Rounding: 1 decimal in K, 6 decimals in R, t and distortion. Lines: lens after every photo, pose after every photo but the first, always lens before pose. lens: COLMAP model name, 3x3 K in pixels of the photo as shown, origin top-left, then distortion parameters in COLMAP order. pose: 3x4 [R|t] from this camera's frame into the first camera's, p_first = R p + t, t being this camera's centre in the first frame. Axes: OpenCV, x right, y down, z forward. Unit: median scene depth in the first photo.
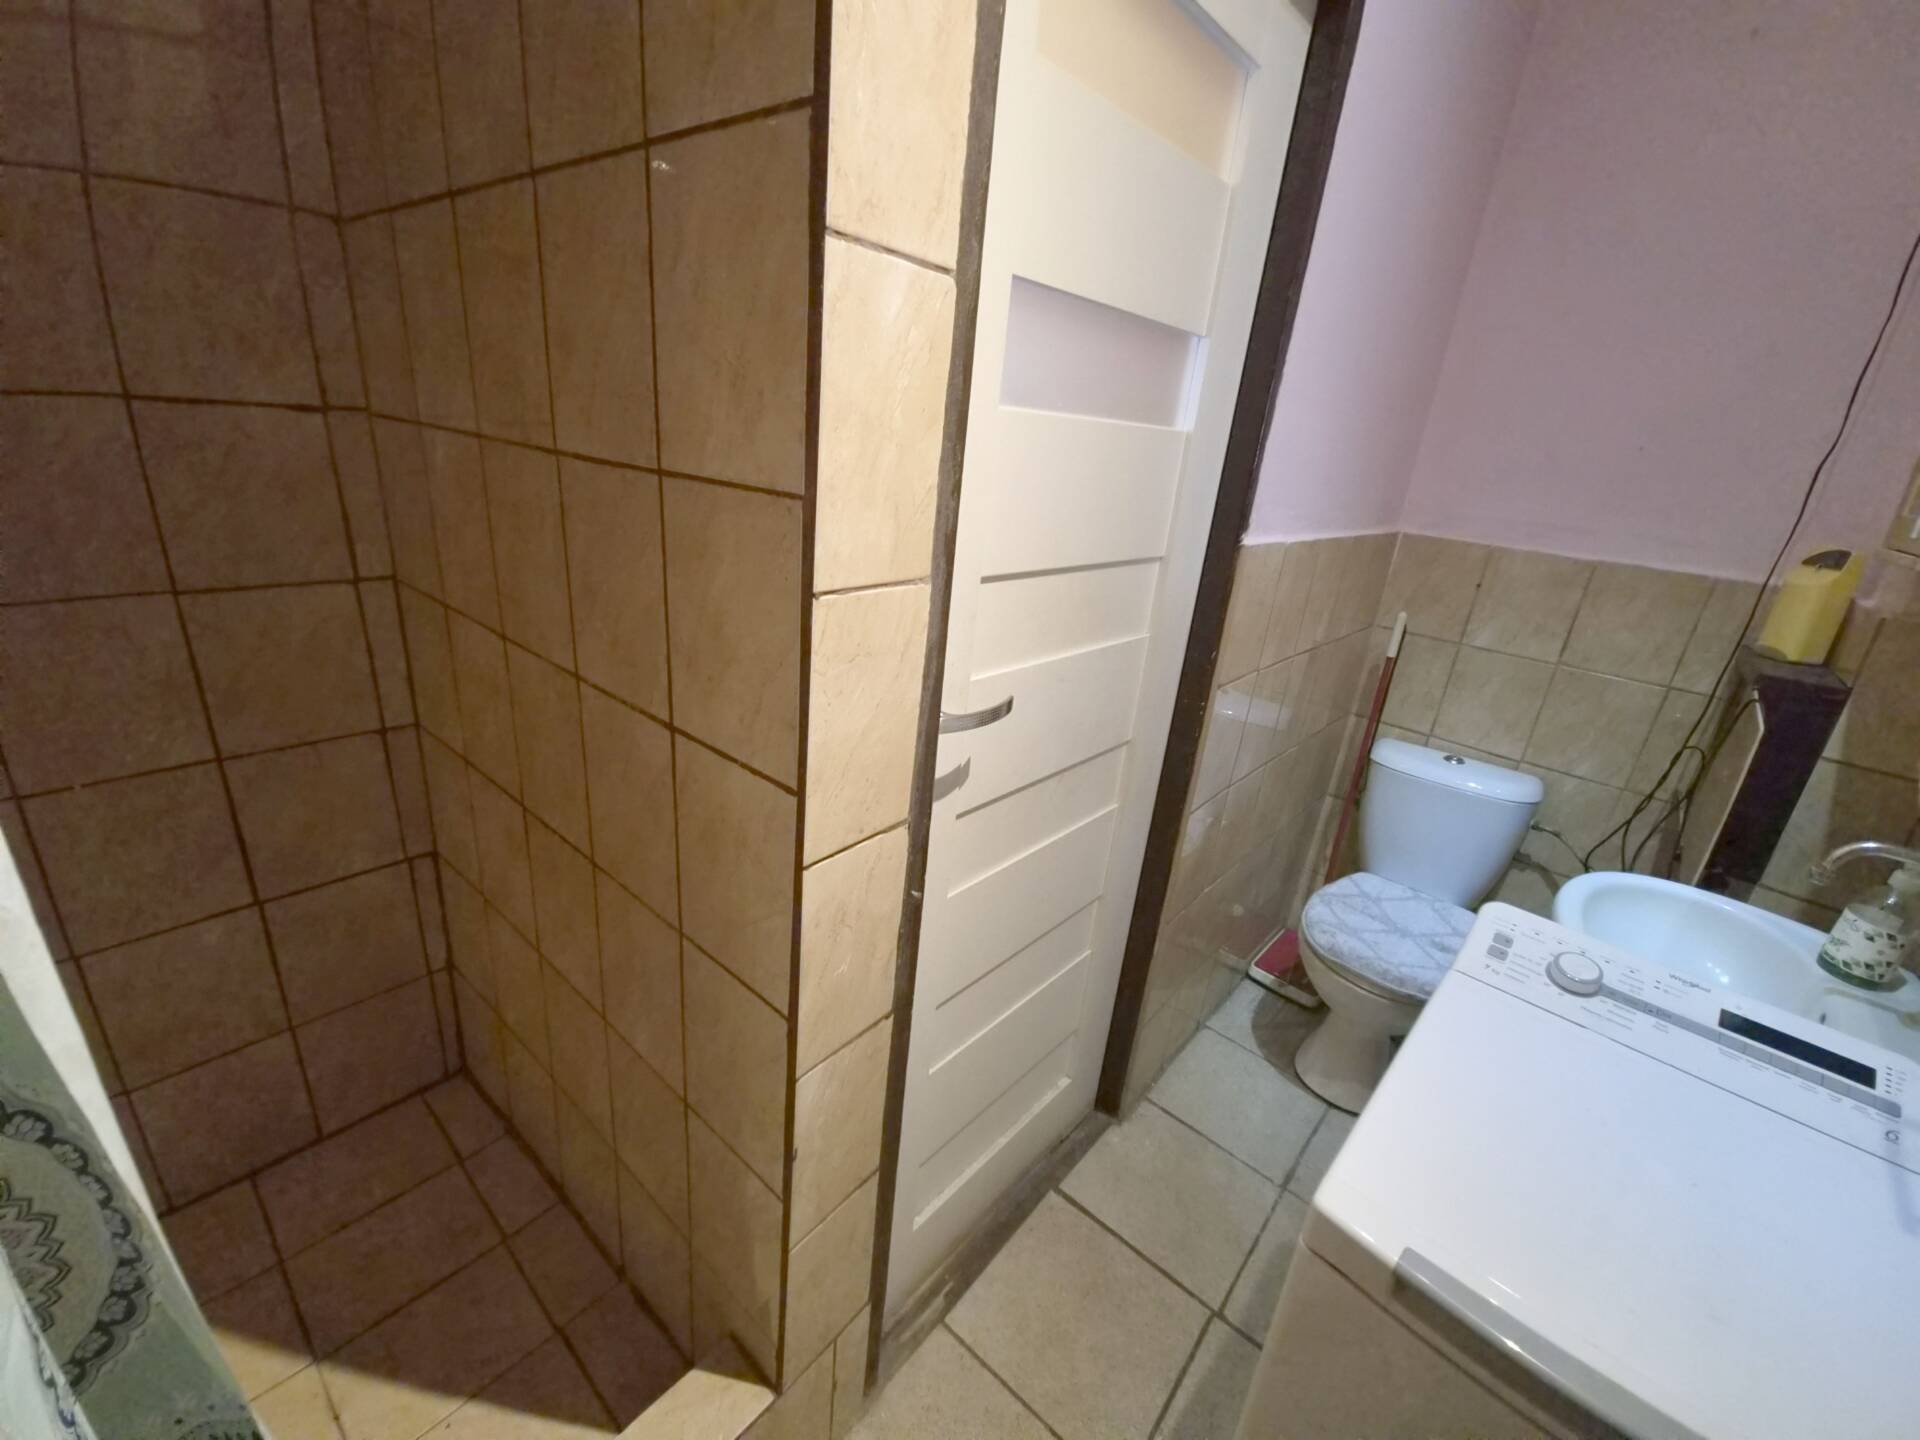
lens RADIAL K [[778.2, 0, 960.0], [0, 778.2, 720.0], [0, 0, 1]] dist [0.014188, -0.007644]
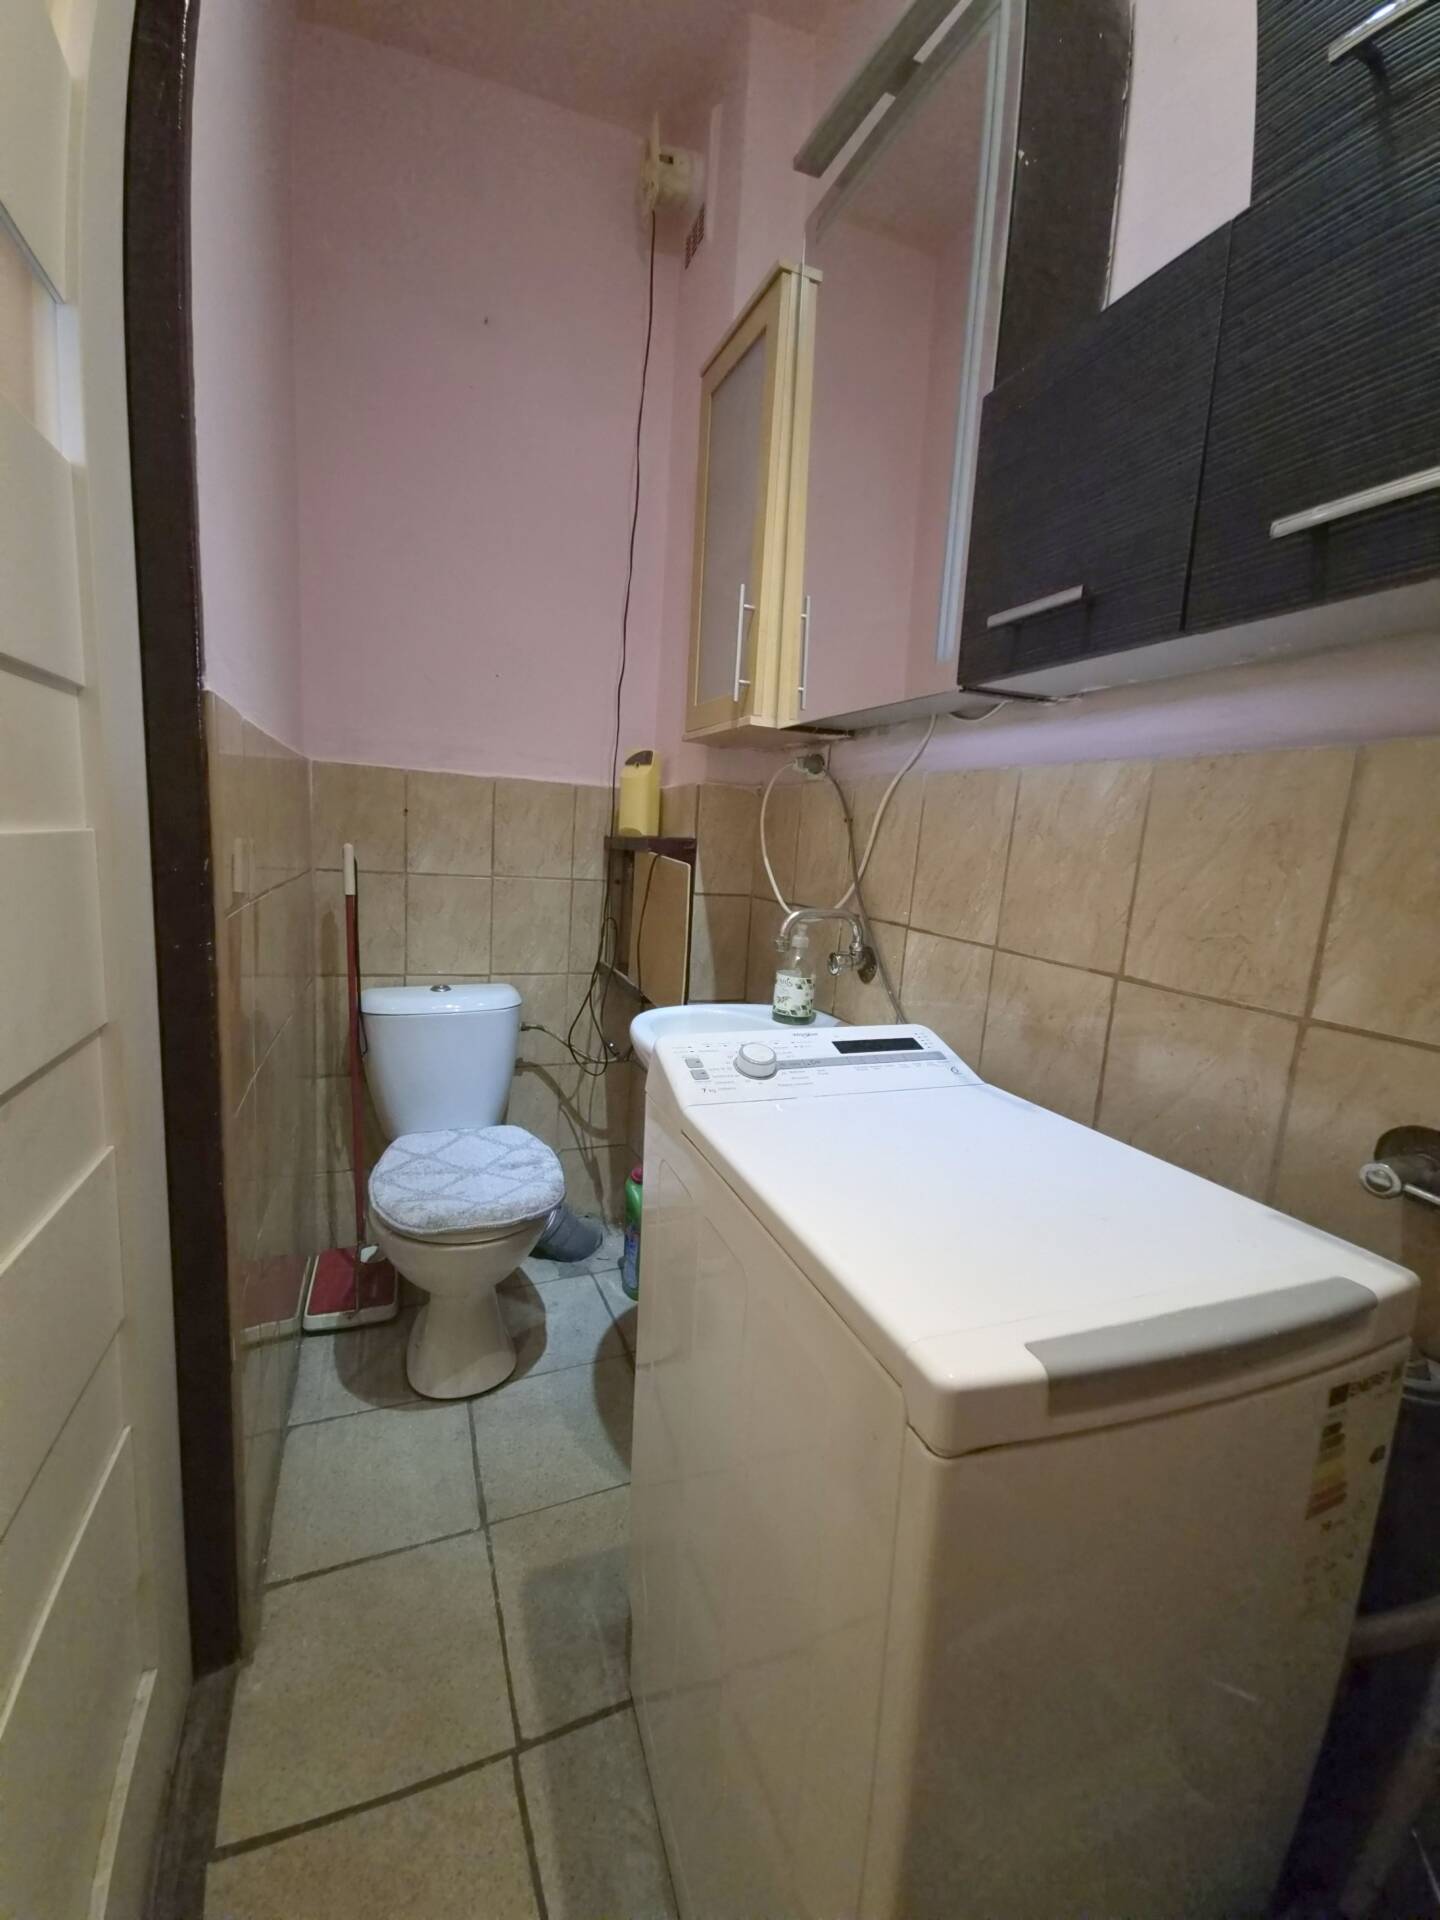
lens RADIAL K [[778.2, 0, 720.0], [0, 778.2, 960.0], [0, 0, 1]] dist [0.014188, -0.007644]
pose [[0.450147, -0.207263, 0.868568, -0.047441], [0.295196, 0.952542, 0.074312, 0.051398], [-0.842750, 0.222946, 0.489967, 0.245030]]
